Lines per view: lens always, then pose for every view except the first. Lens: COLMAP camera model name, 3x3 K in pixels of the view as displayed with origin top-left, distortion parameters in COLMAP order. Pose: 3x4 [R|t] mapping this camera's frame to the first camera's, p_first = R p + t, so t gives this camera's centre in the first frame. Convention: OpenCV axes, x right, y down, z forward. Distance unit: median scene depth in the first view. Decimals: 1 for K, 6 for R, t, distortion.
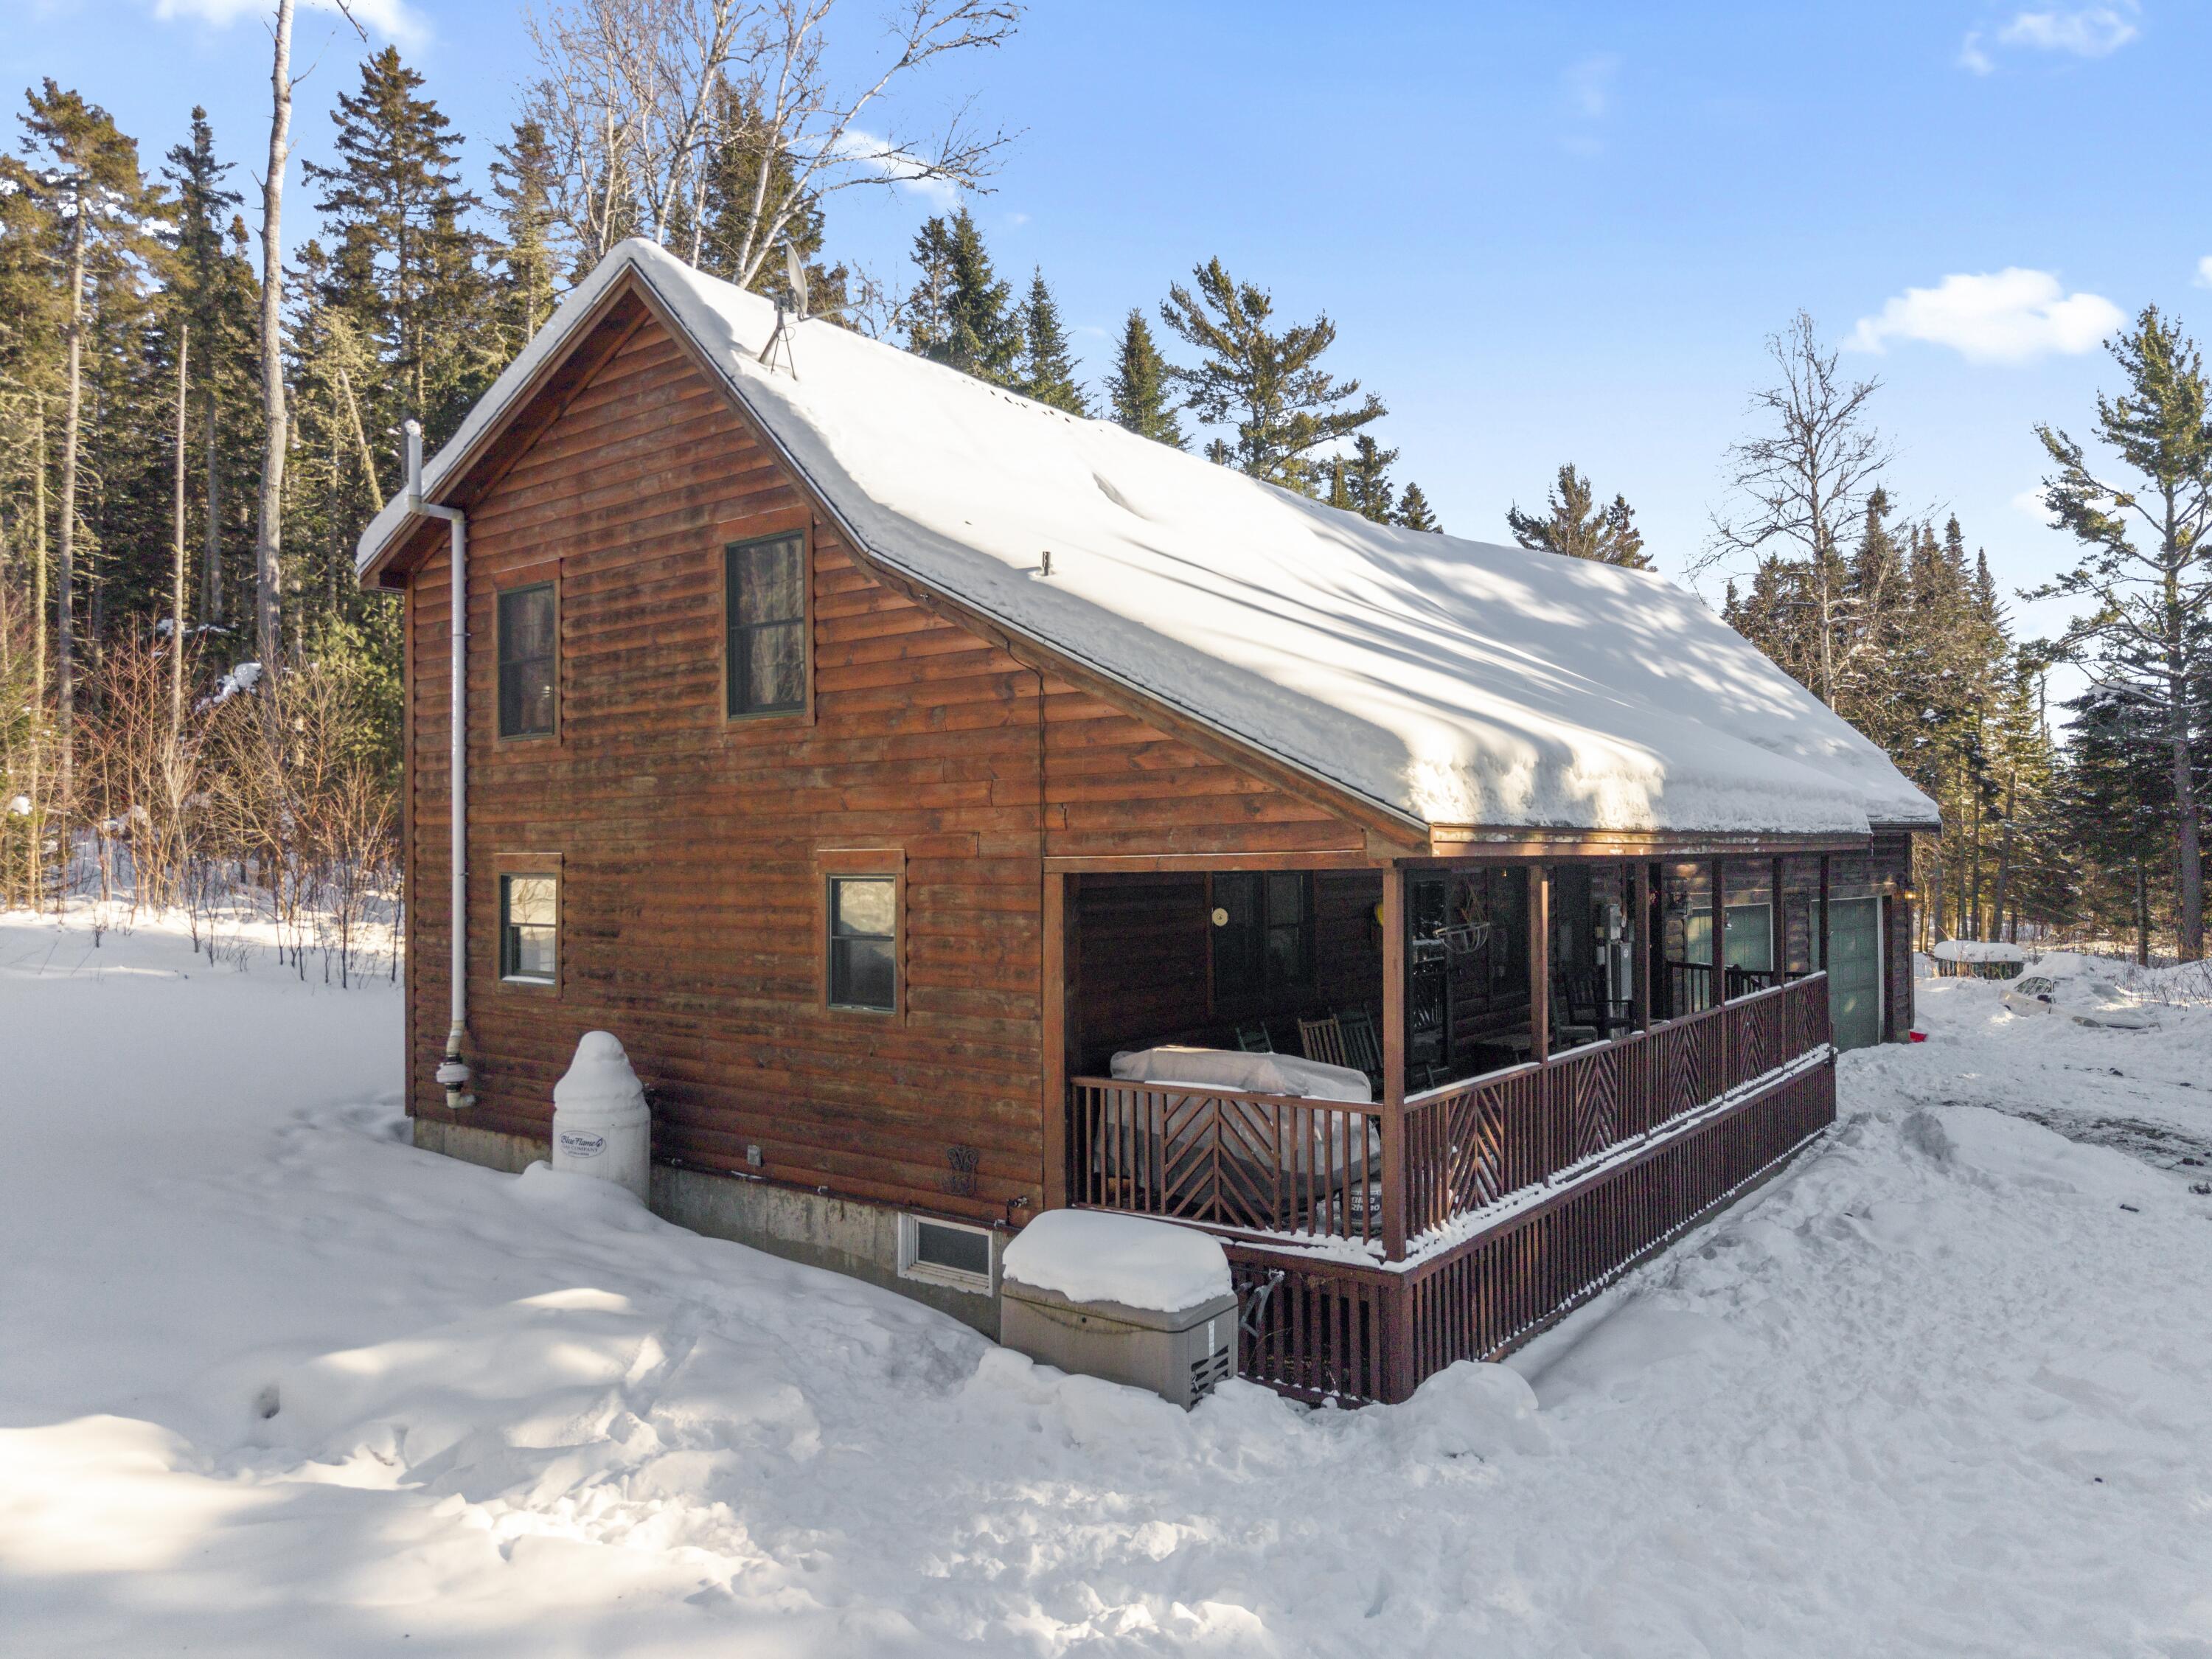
lens RADIAL K [[1491.2, 0, 1106.0], [0, 1491.2, 829.5], [0, 0, 1]] dist [0.002683, -0.001726]
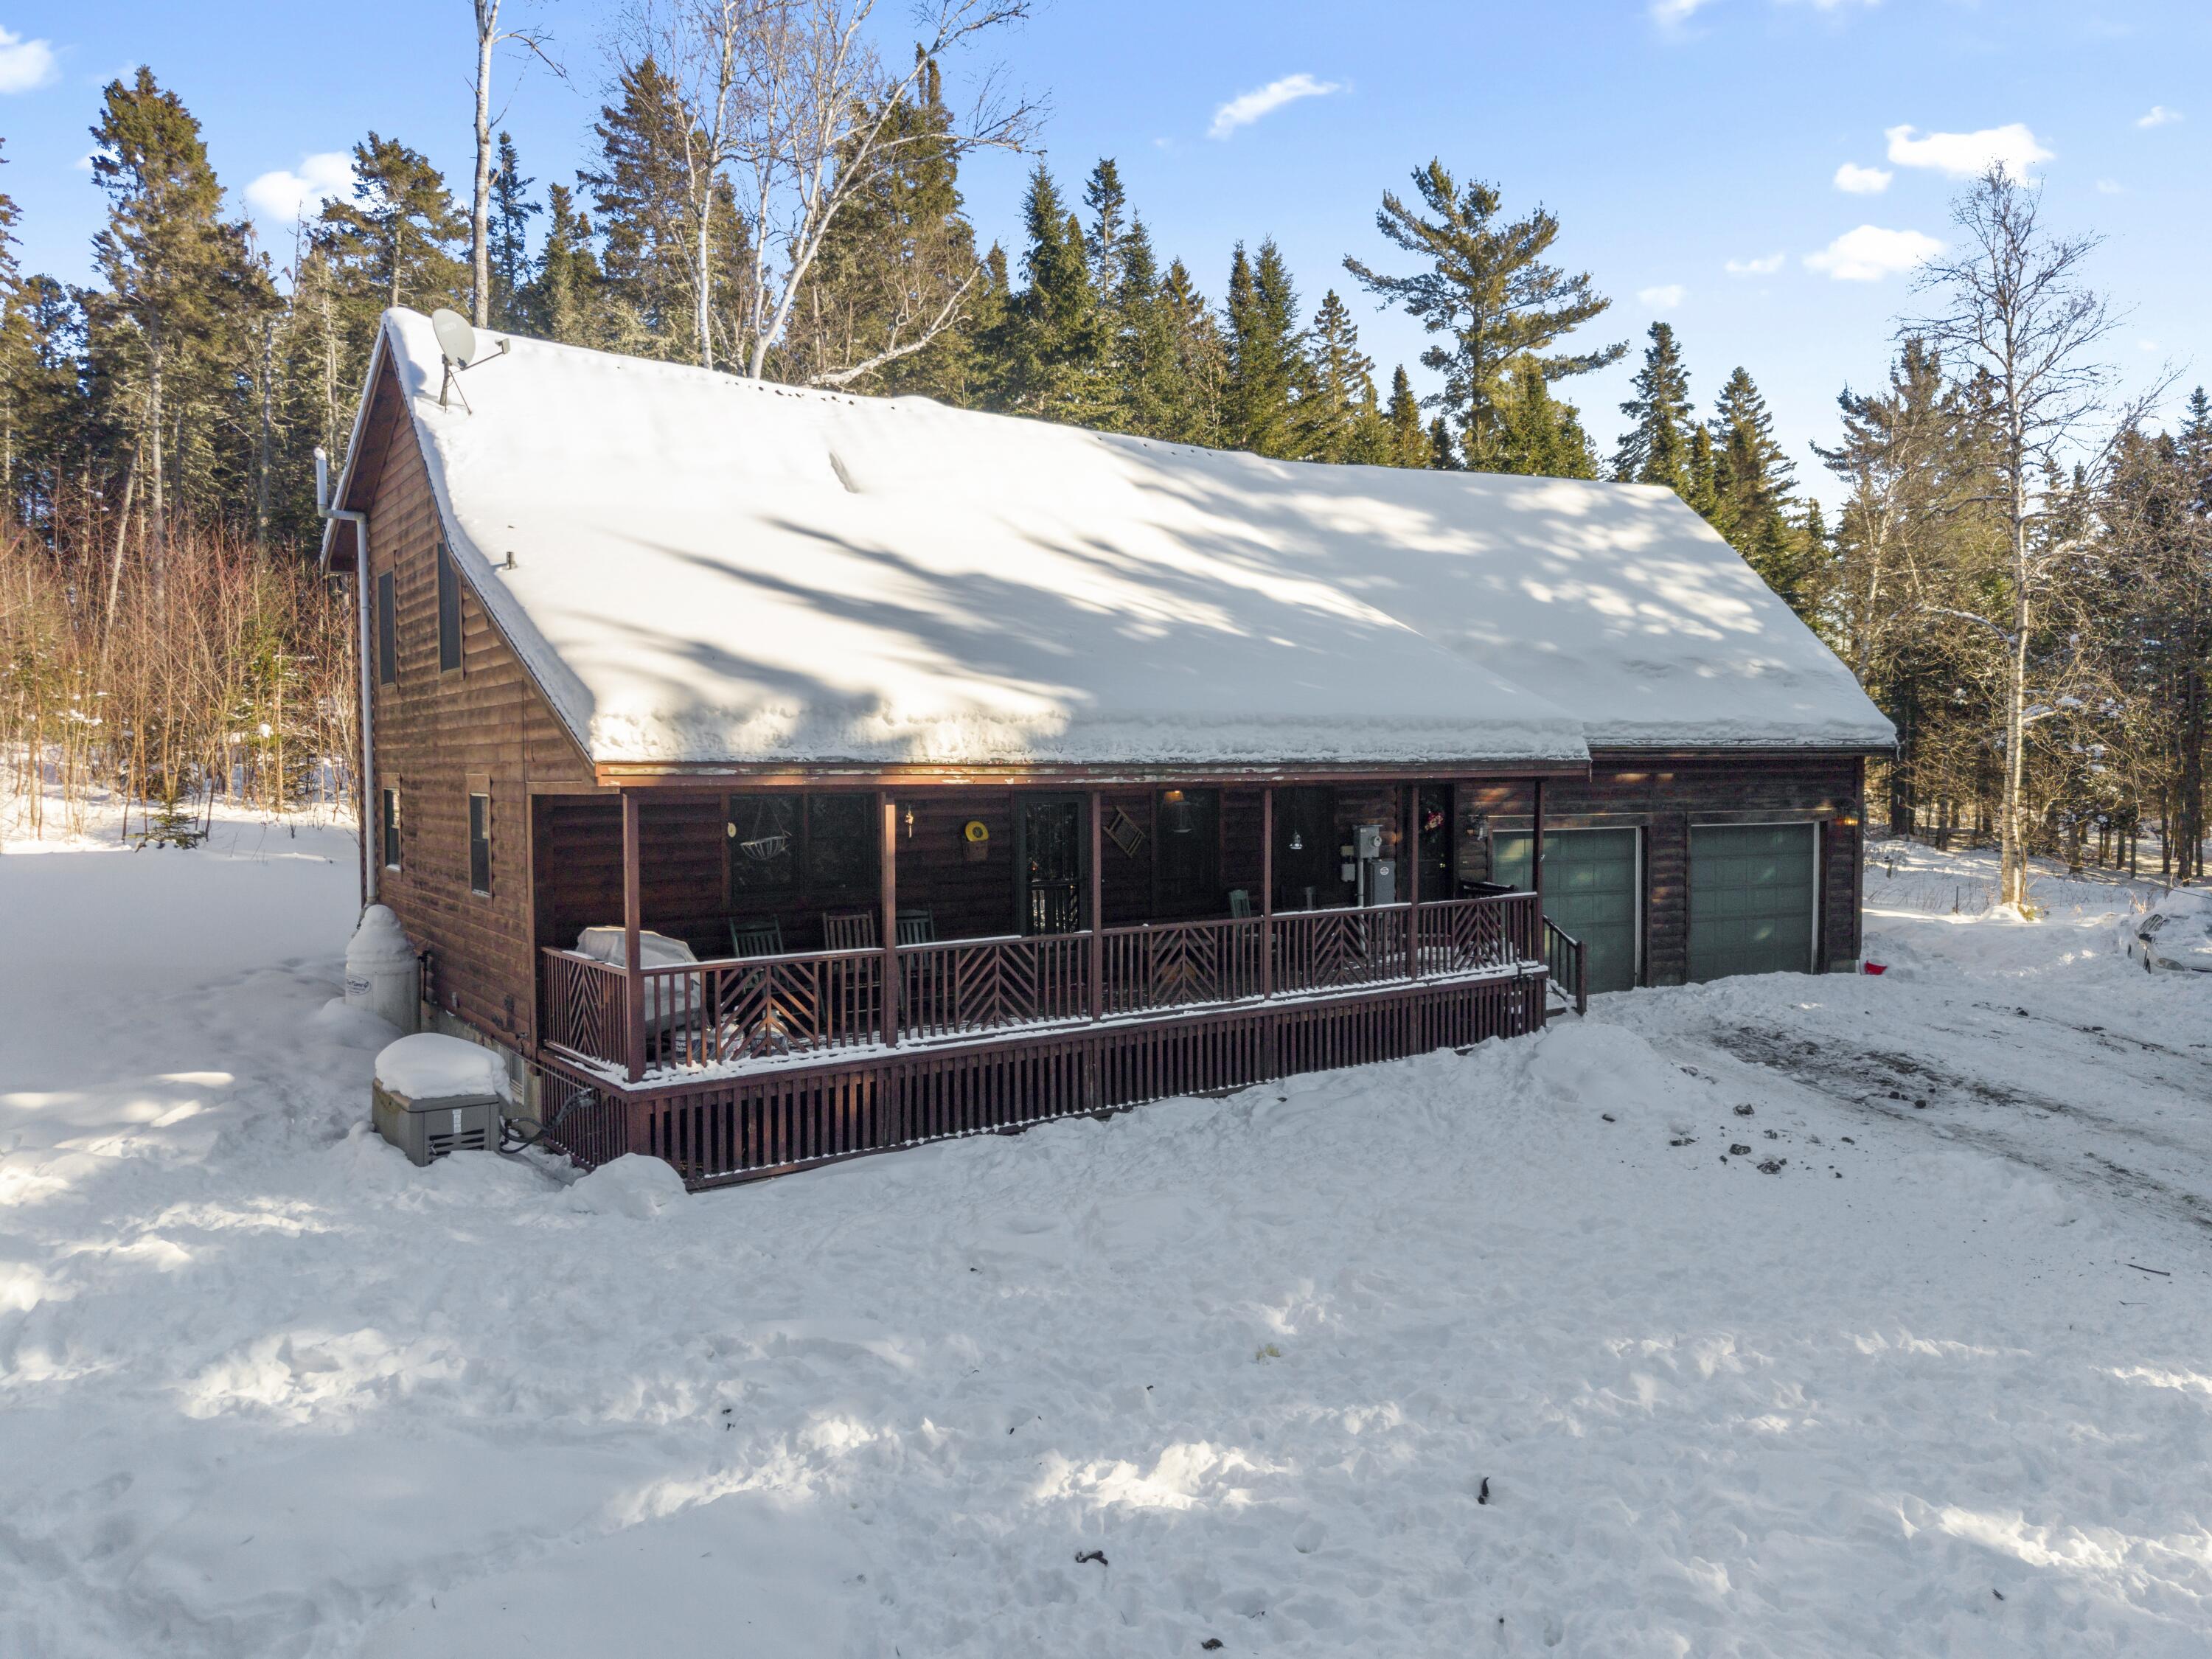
lens RADIAL K [[1494.7, 0, 1106.0], [0, 1494.7, 829.5], [0, 0, 1]] dist [0.043565, -0.078110]
pose [[0.958127, 0.017274, -0.285823, 0.231474], [-0.000193, 0.998217, 0.059684, -0.005379], [0.286345, -0.057130, 0.956422, -0.039987]]
